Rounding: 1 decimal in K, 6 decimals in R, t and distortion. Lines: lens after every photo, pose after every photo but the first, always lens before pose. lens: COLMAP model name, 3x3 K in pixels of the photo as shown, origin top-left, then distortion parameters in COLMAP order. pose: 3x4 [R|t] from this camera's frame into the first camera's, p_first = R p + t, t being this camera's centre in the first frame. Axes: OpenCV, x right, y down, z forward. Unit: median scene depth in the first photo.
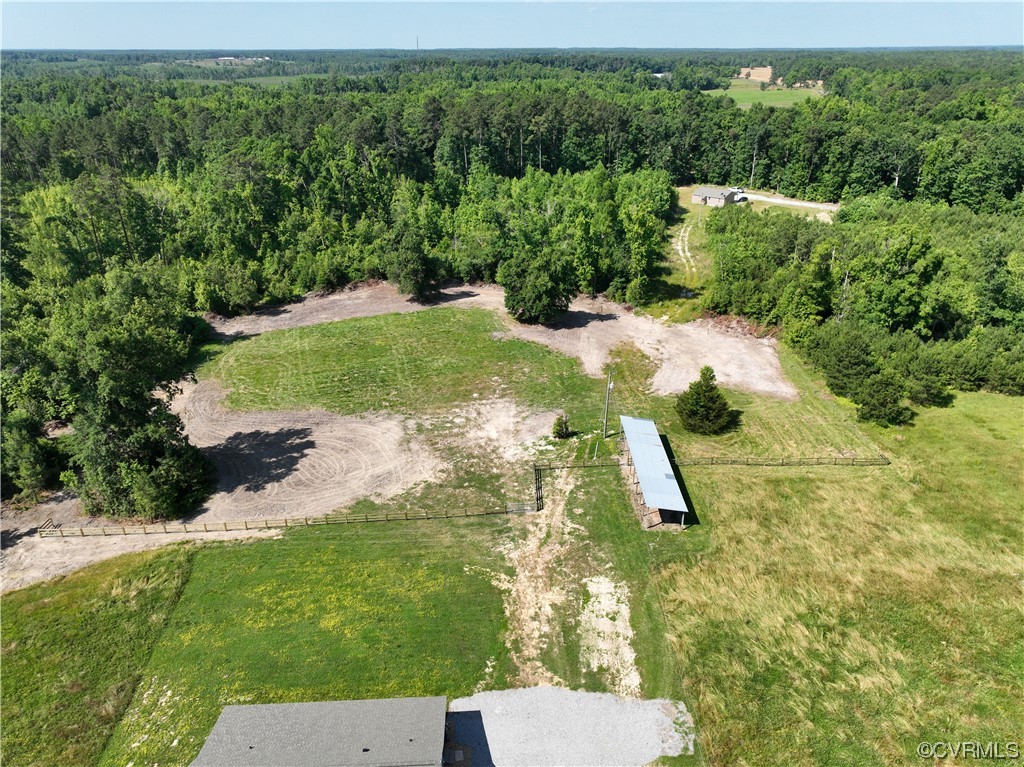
lens RADIAL K [[704.1, 0, 512.0], [0, 704.1, 383.5], [0, 0, 1]] dist [0.000852, 0.001550]
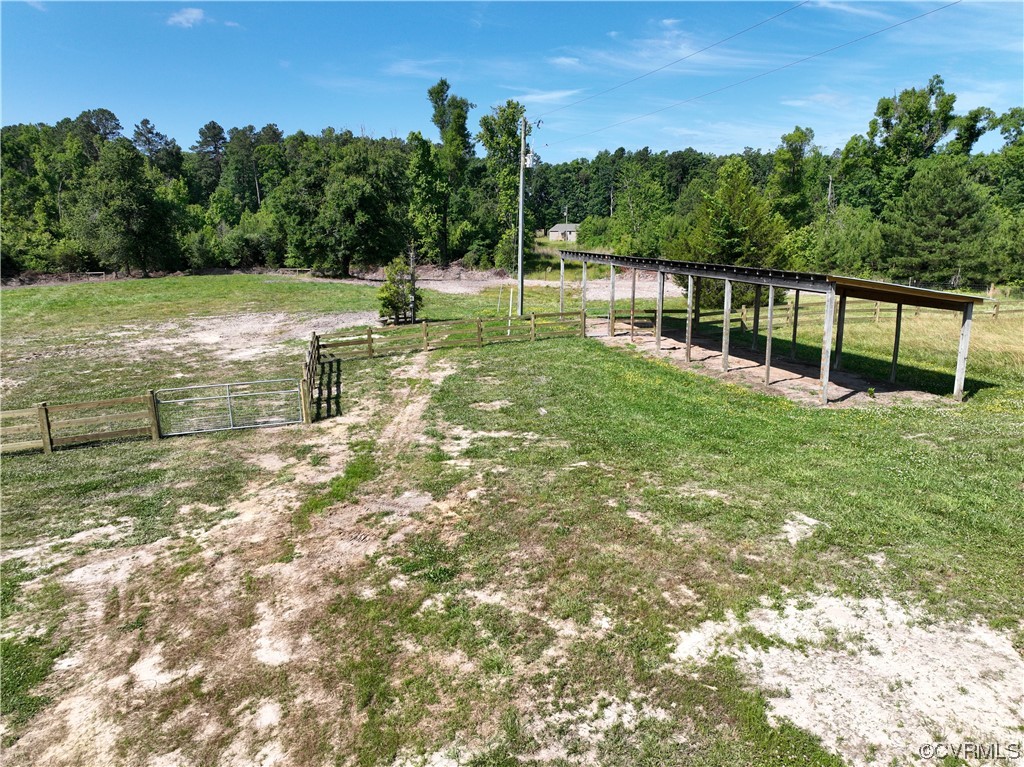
lens RADIAL K [[704.1, 0, 512.0], [0, 704.1, 383.5], [0, 0, 1]] dist [0.000852, 0.001550]
pose [[0.971848, -0.046657, 0.230942, 0.048511], [0.098854, 0.970495, -0.219927, 0.235513], [-0.213866, 0.236565, 0.947786, 0.806318]]
